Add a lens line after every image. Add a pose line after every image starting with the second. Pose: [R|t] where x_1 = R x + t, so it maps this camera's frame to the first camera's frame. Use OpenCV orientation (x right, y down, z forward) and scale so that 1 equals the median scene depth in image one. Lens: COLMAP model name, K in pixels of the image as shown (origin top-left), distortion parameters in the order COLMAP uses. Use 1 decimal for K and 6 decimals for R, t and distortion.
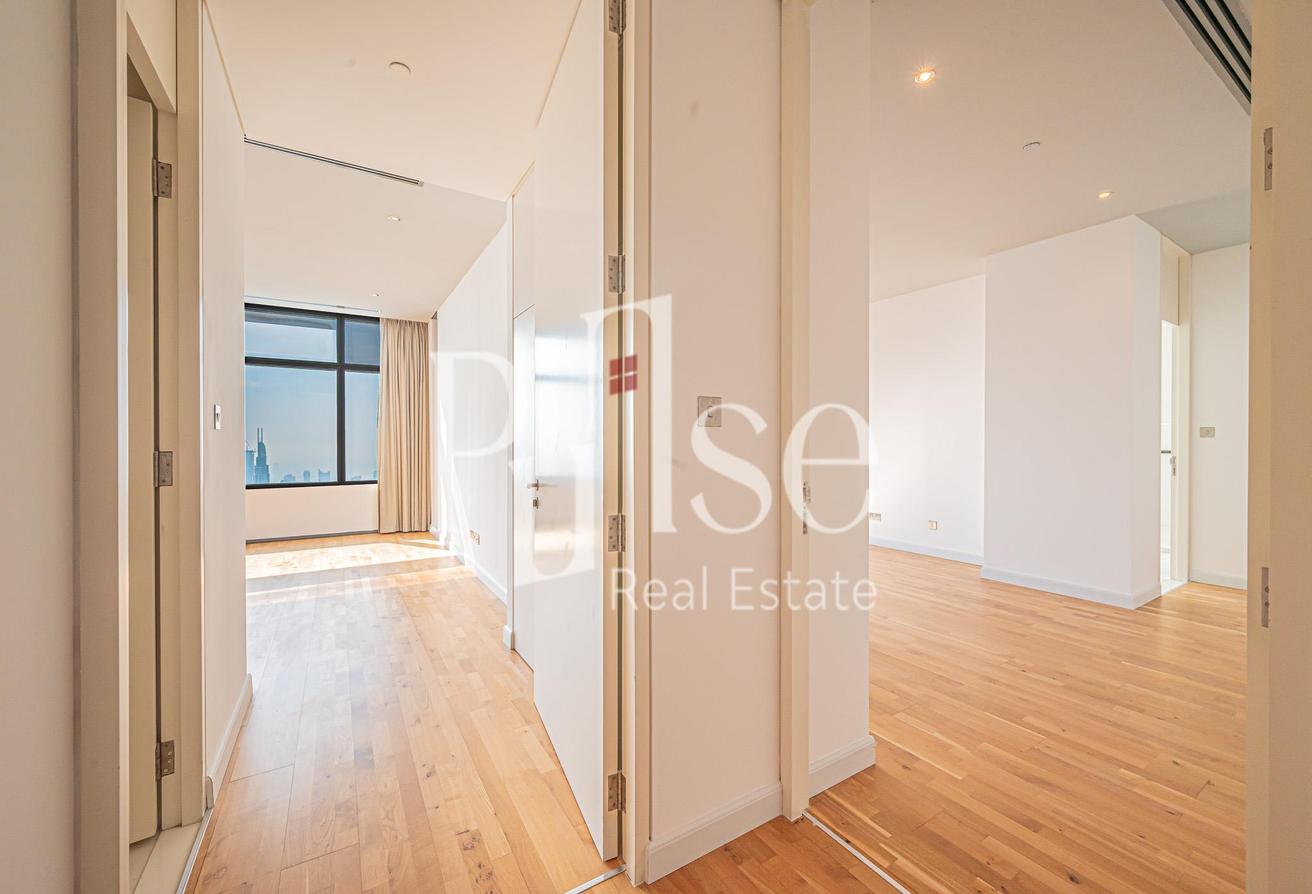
lens RADIAL K [[523.4, 0, 659.8], [0, 523.4, 448.9], [0, 0, 1]] dist [-0.001679, -0.000405]
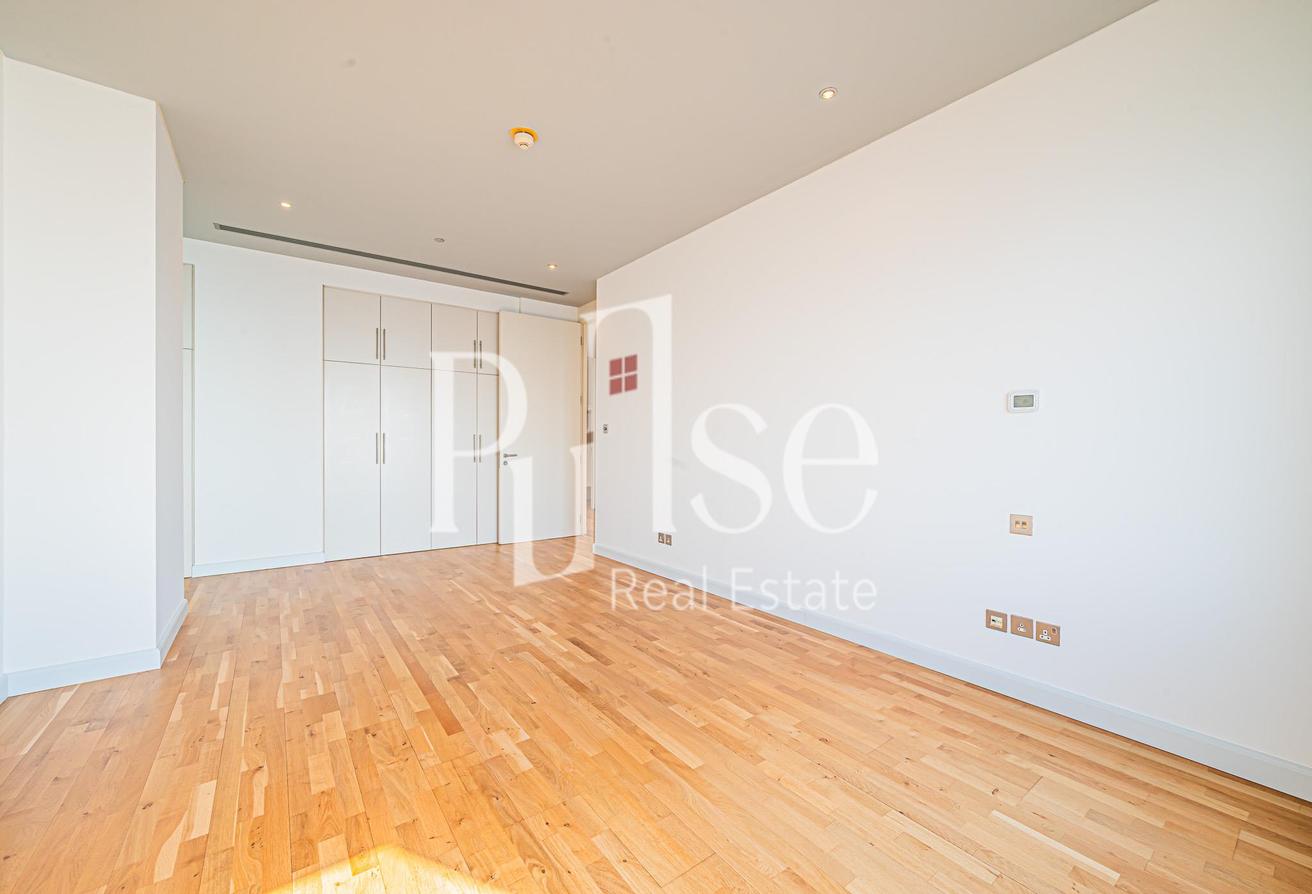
lens RADIAL K [[523.4, 0, 666.3], [0, 523.4, 444.1], [0, 0, 1]] dist [-0.001679, -0.000405]
pose [[-0.996775, -0.007185, -0.079921, 0.131573], [-0.008529, 0.999828, 0.016487, -0.015221], [0.079789, 0.017115, -0.996665, 1.964755]]
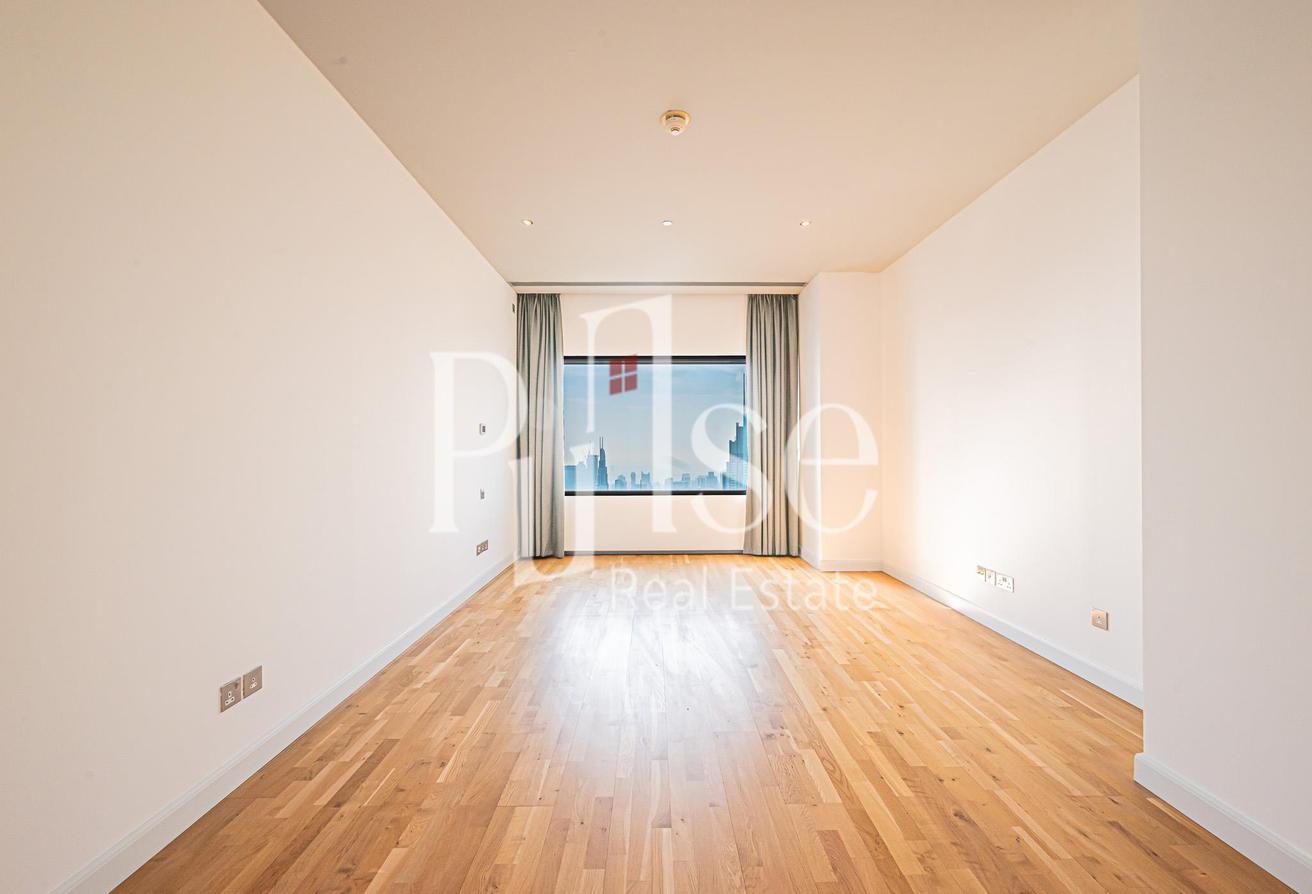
lens RADIAL K [[523.4, 0, 659.2], [0, 523.4, 452.3], [0, 0, 1]] dist [-0.001679, -0.000405]
pose [[0.847665, -0.002204, -0.530527, 0.632295], [0.000565, 0.999995, -0.003251, -0.001701], [0.530531, 0.002455, 0.847662, 0.573431]]
